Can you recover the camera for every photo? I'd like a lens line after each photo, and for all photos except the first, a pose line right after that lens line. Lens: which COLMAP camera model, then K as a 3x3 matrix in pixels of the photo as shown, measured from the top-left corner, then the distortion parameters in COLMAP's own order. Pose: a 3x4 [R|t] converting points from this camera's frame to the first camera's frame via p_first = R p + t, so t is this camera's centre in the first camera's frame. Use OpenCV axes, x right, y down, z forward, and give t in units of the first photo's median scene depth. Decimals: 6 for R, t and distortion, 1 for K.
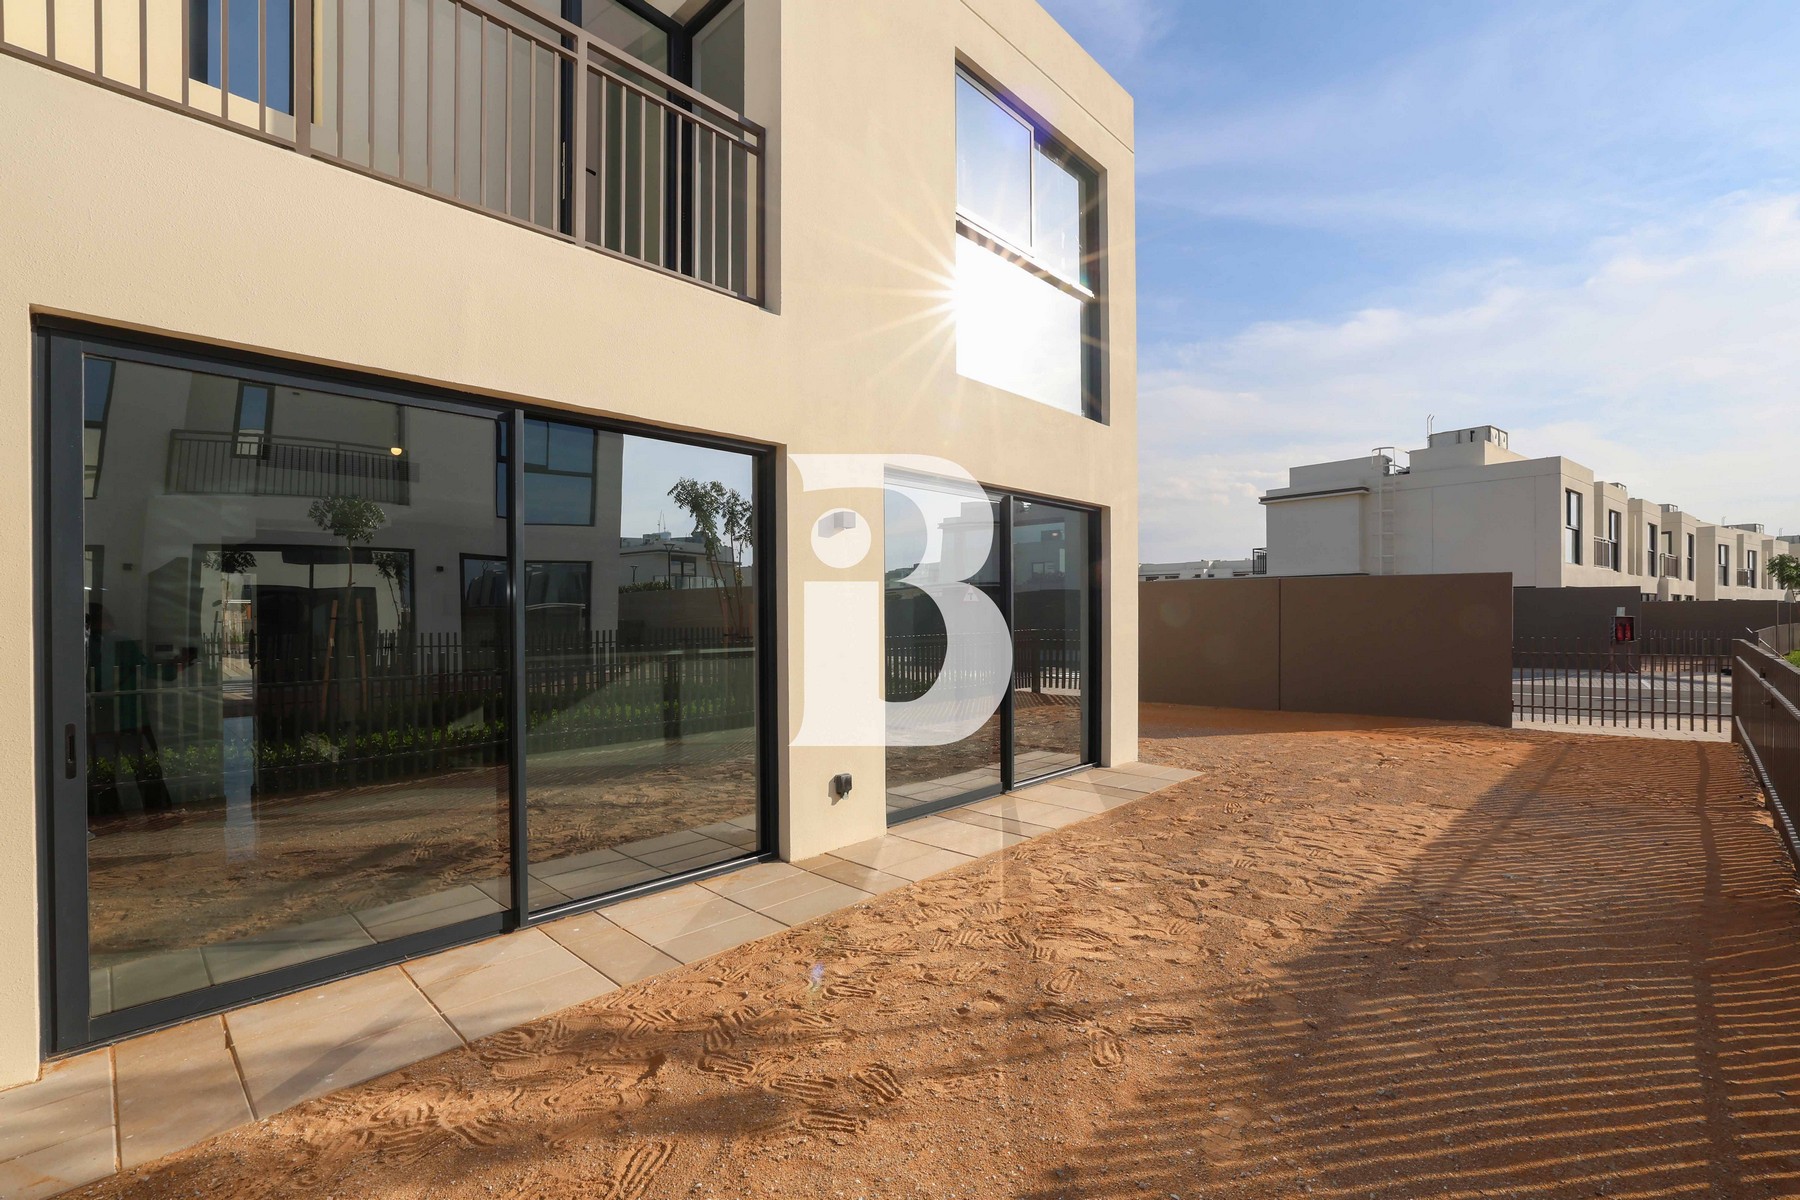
lens RADIAL K [[775.9, 0, 894.5], [0, 775.9, 615.1], [0, 0, 1]] dist [-0.025423, 0.000458]
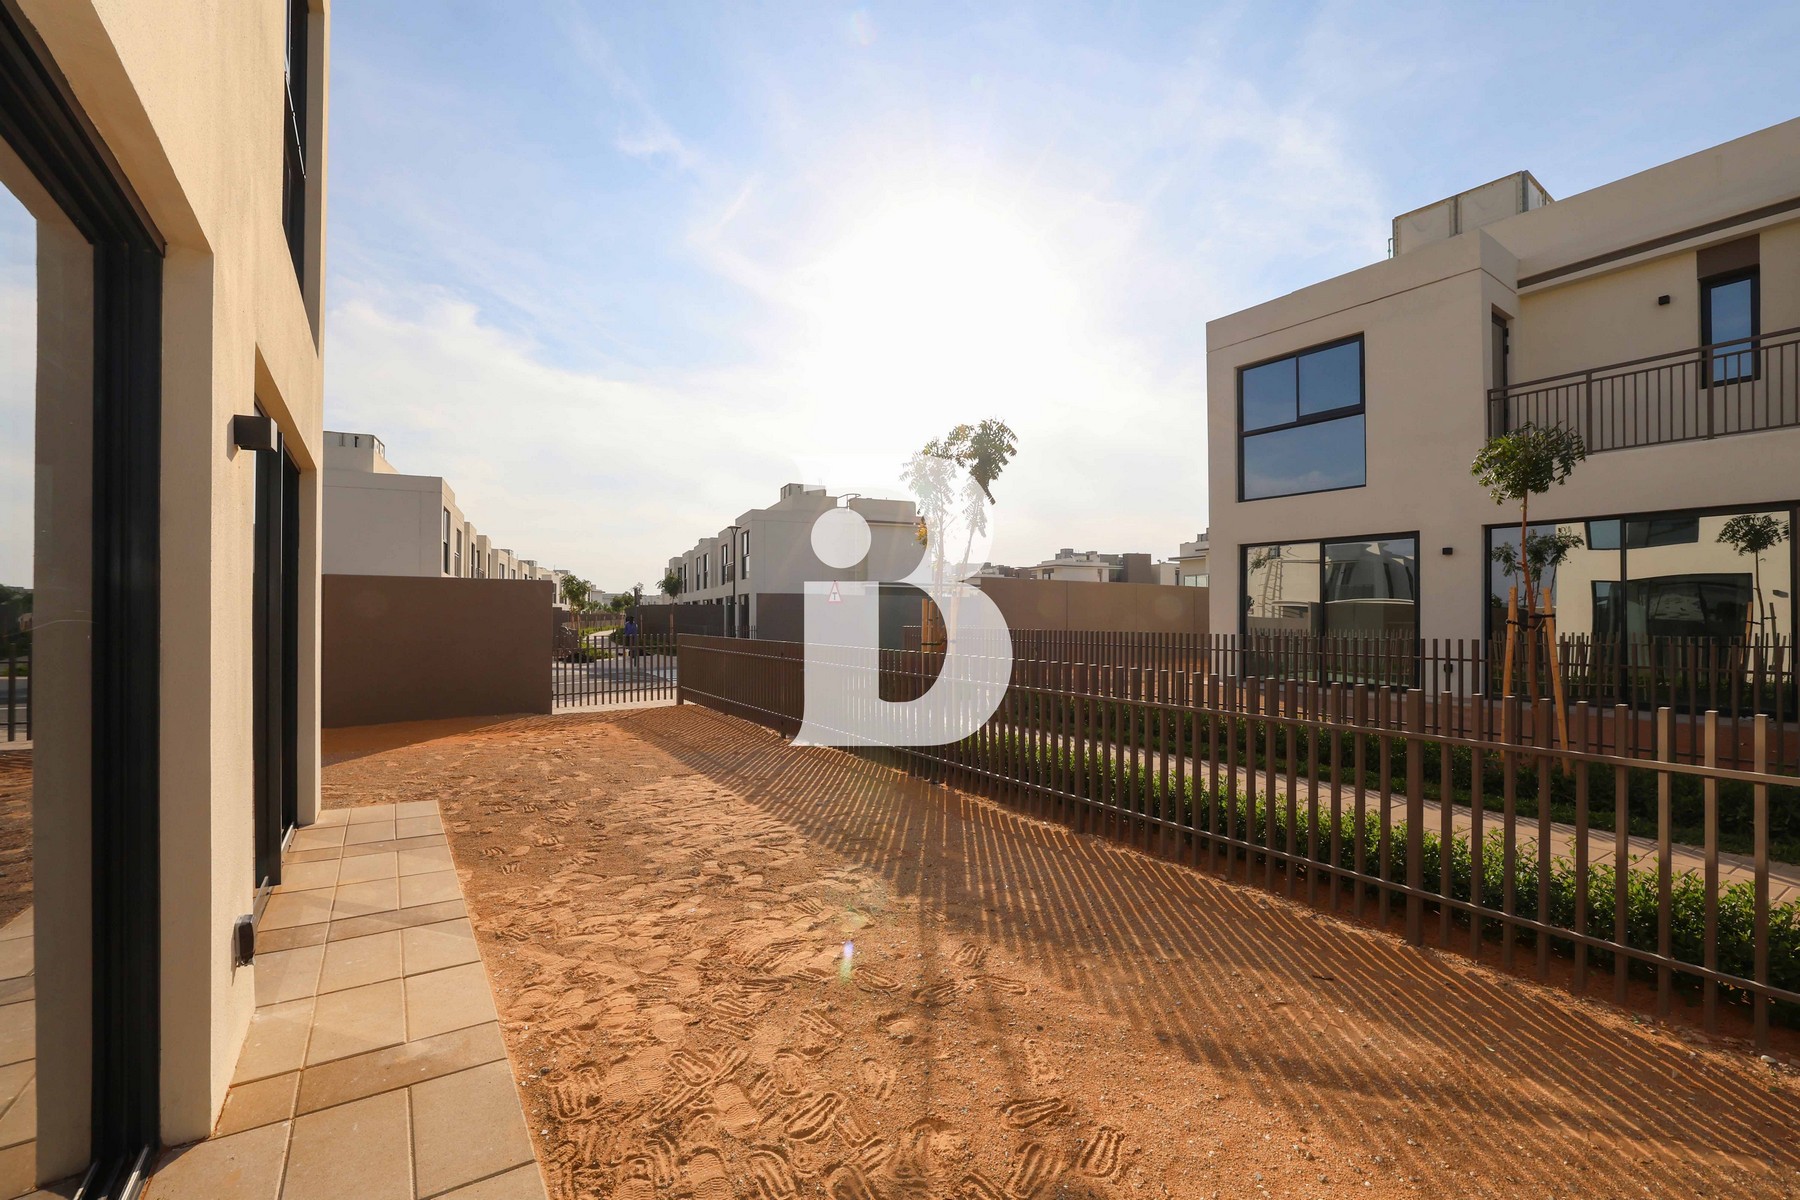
lens RADIAL K [[775.9, 0, 894.5], [0, 775.9, 615.1], [0, 0, 1]] dist [-0.025423, 0.000458]
pose [[0.225484, 0.005703, 0.974230, -0.495247], [-0.001792, 0.999984, -0.005439, 0.002526], [-0.974245, -0.000520, 0.225490, 0.483509]]
